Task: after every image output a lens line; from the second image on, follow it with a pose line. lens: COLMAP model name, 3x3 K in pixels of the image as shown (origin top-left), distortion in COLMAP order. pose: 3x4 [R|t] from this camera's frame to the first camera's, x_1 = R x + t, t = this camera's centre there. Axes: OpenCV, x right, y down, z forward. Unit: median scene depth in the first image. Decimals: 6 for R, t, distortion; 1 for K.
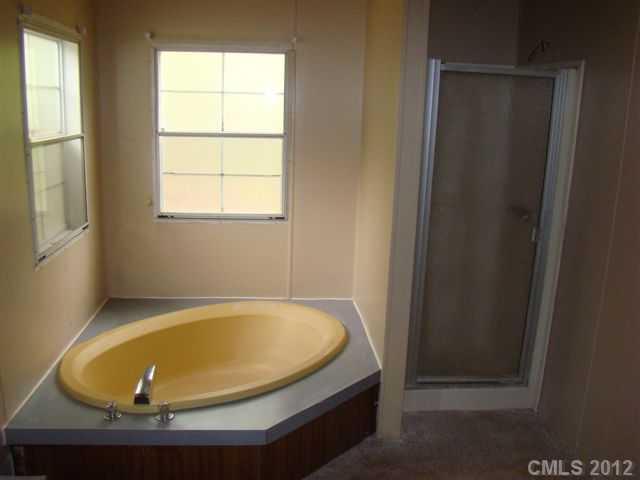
lens RADIAL K [[597.8, 0, 320.0], [0, 597.8, 240.0], [0, 0, 1]] dist [-0.174780, 0.118178]
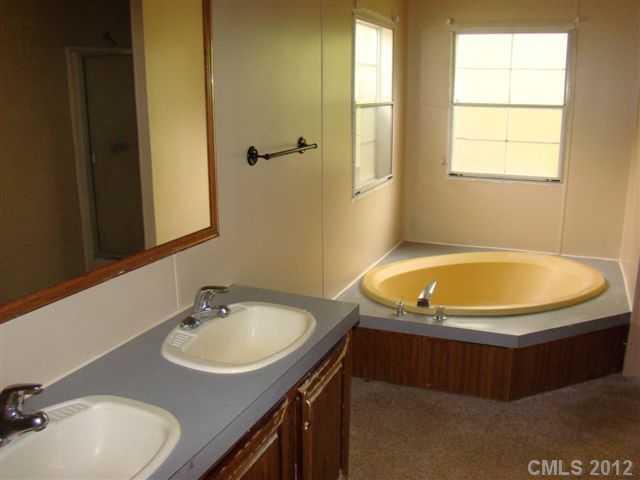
lens RADIAL K [[597.8, 0, 320.0], [0, 597.8, 240.0], [0, 0, 1]] dist [-0.174780, 0.118178]
pose [[0.883640, 0.081651, -0.460992, 0.062615], [-0.073963, 0.996655, 0.034754, 0.079767], [0.462288, 0.003386, 0.886723, -0.196933]]
